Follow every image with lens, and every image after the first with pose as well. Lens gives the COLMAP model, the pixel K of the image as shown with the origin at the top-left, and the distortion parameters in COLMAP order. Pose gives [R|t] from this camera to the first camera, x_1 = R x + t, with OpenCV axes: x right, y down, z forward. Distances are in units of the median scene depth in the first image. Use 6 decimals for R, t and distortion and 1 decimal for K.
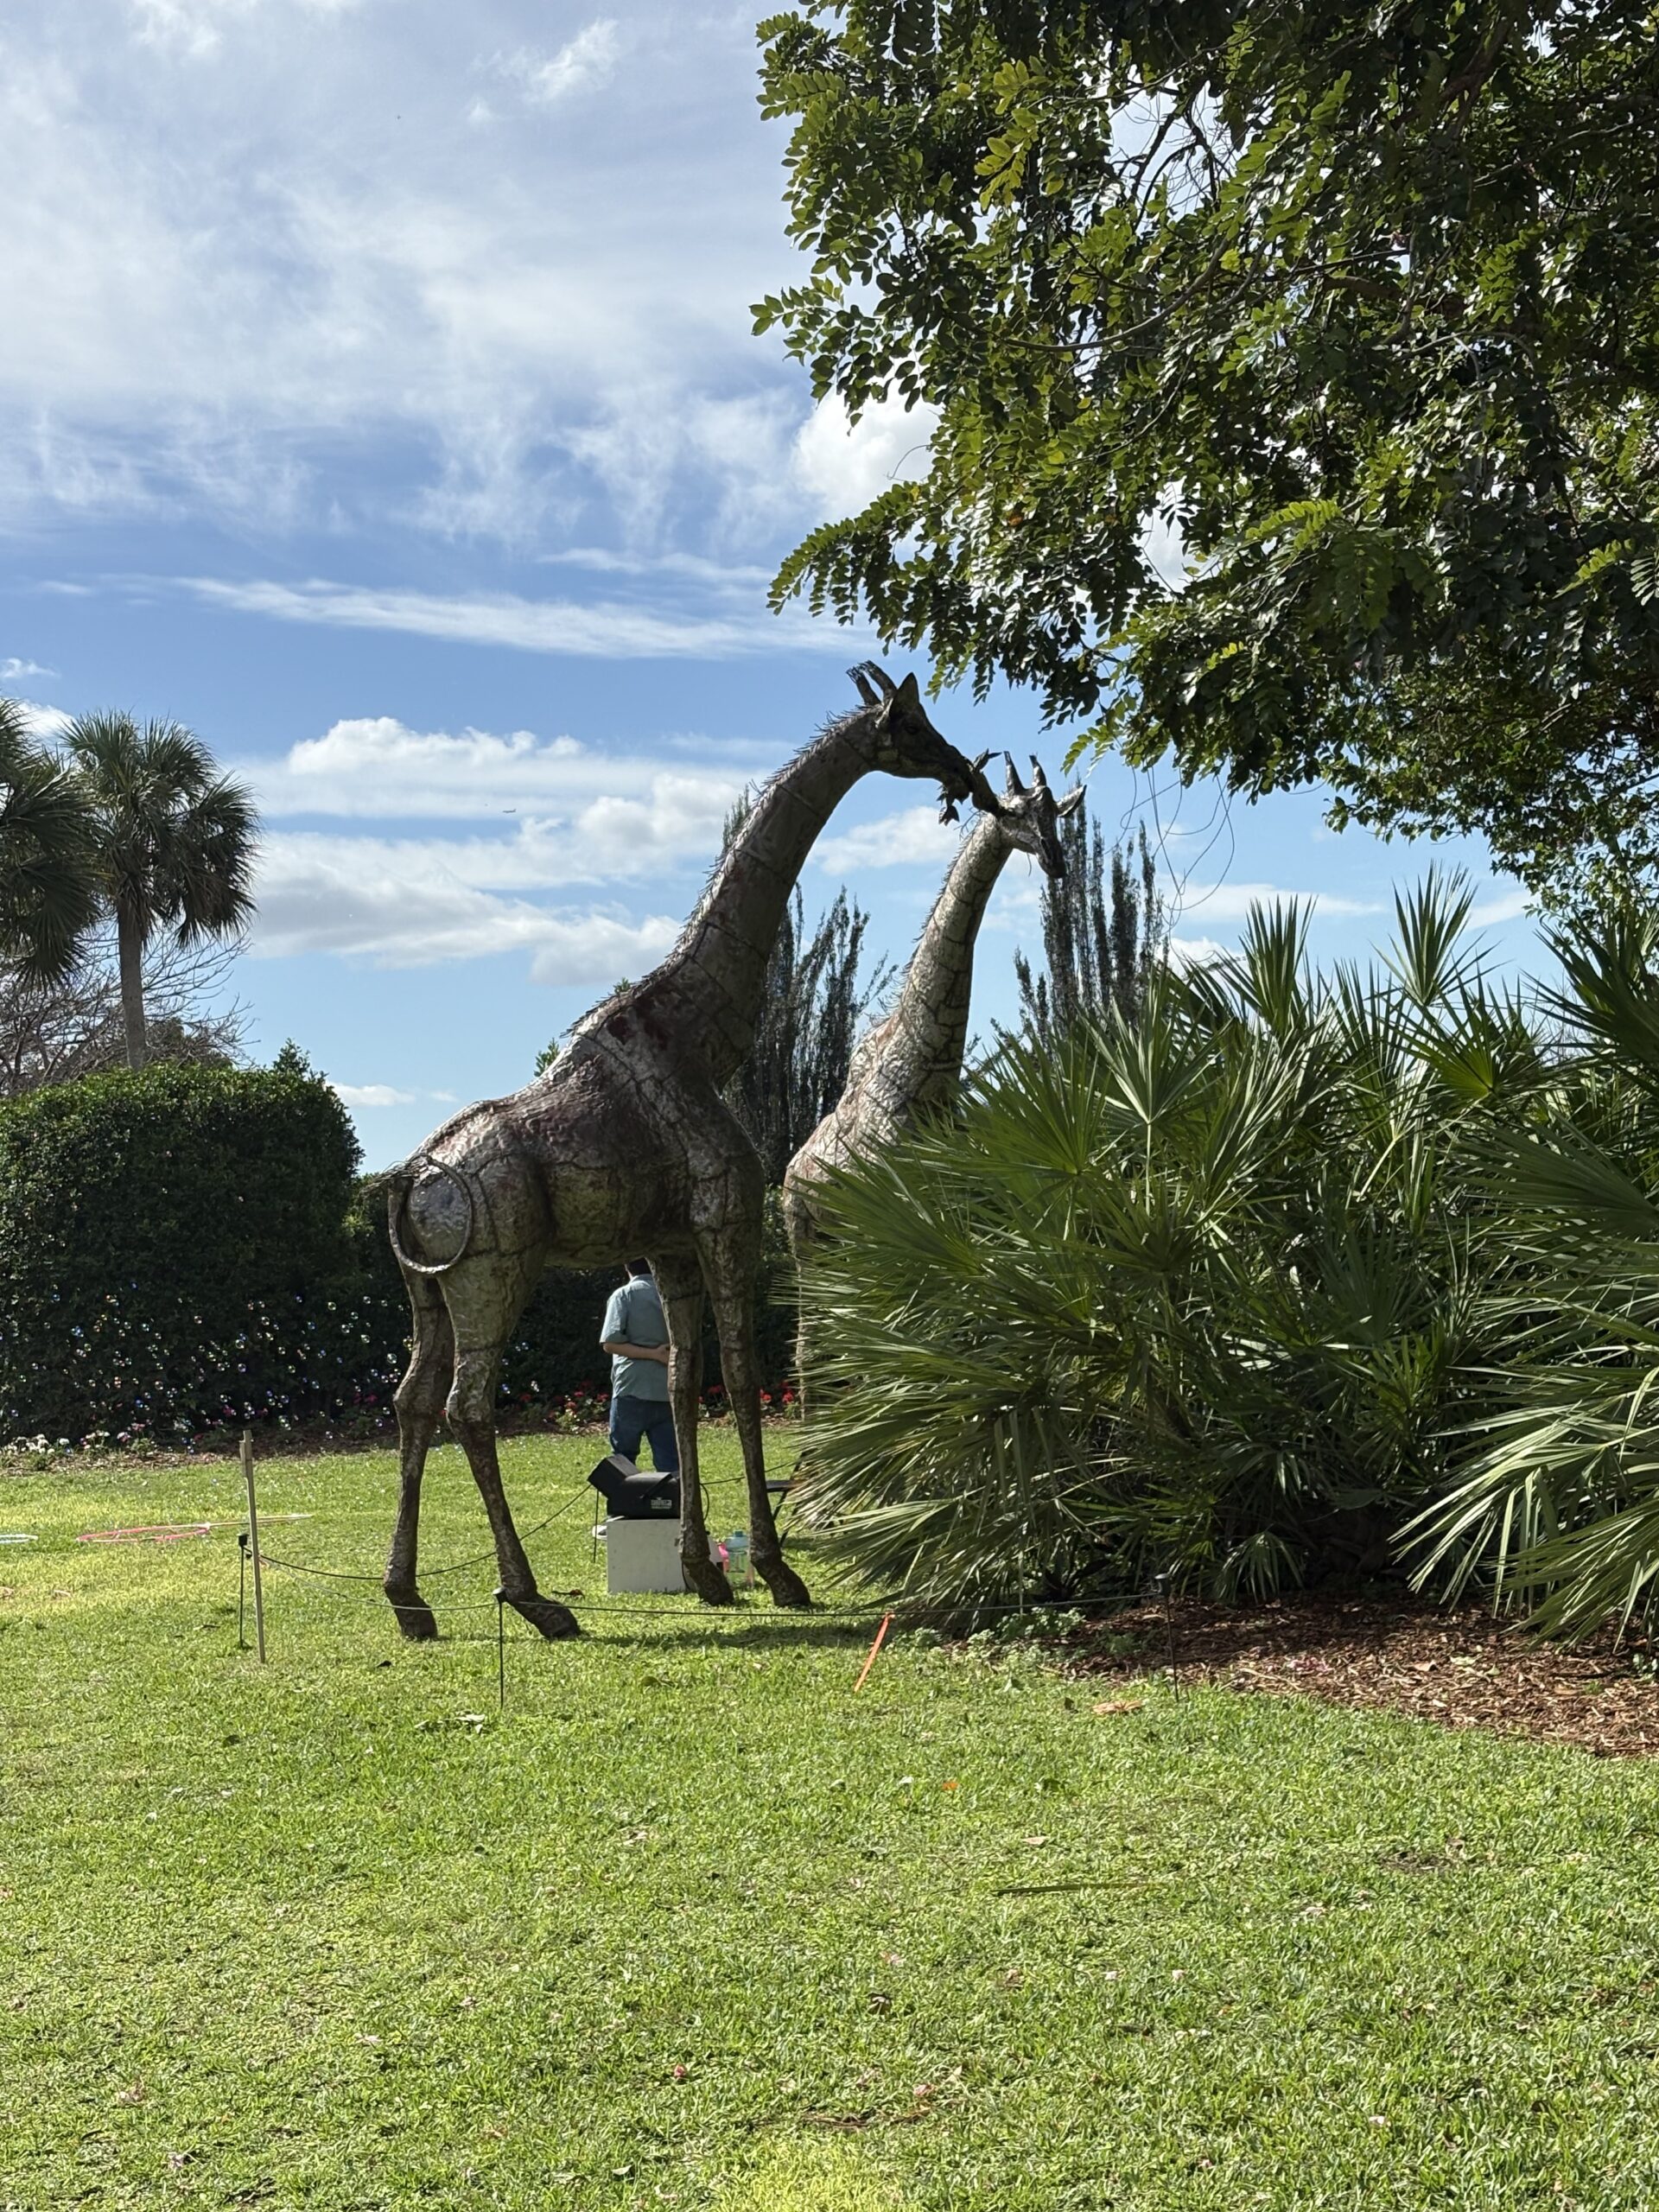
lens RADIAL K [[3430.7, 0, 830.2], [0, 3430.7, 1104.3], [0, 0, 1]] dist [0.056461, 0.000000]
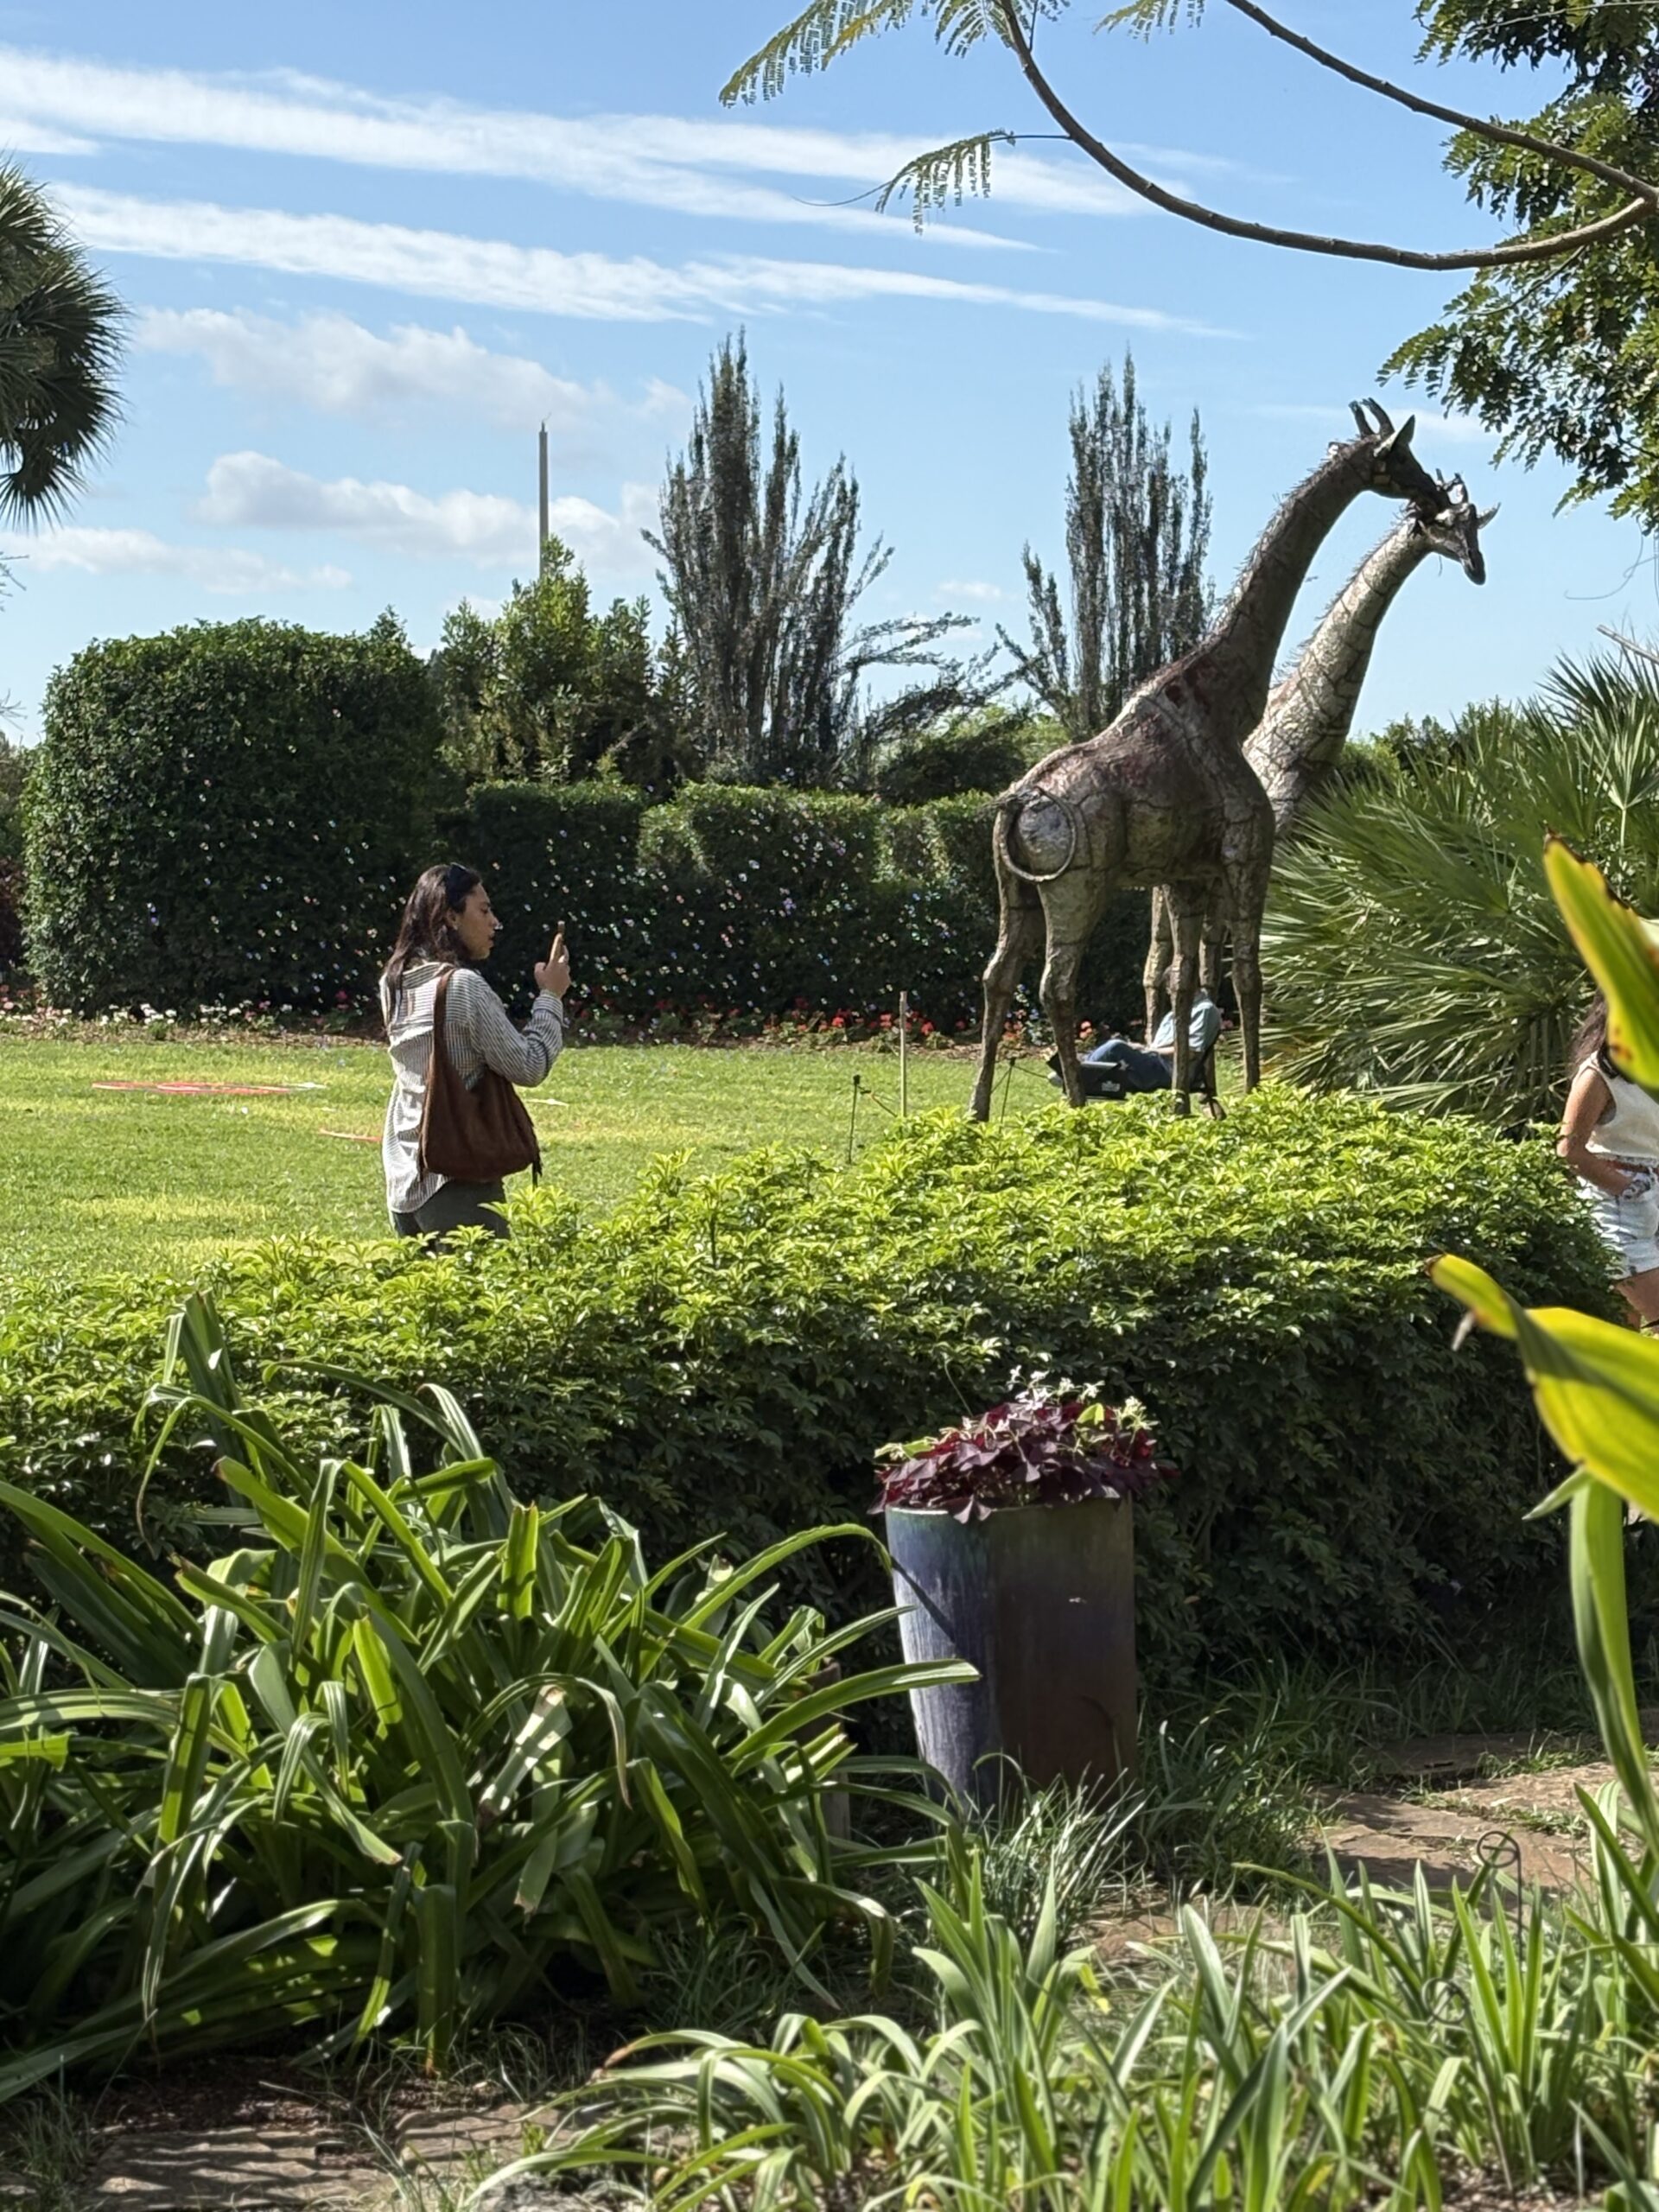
lens RADIAL K [[5133.0, 0, 828.6], [0, 5133.0, 1107.5], [0, 0, 1]] dist [0.266672, 0.000000]
pose [[0.990544, 0.073313, 0.115961, -0.334227], [-0.082972, 0.993272, 0.080783, -0.011793], [-0.109259, -0.089640, 0.989963, -0.718489]]
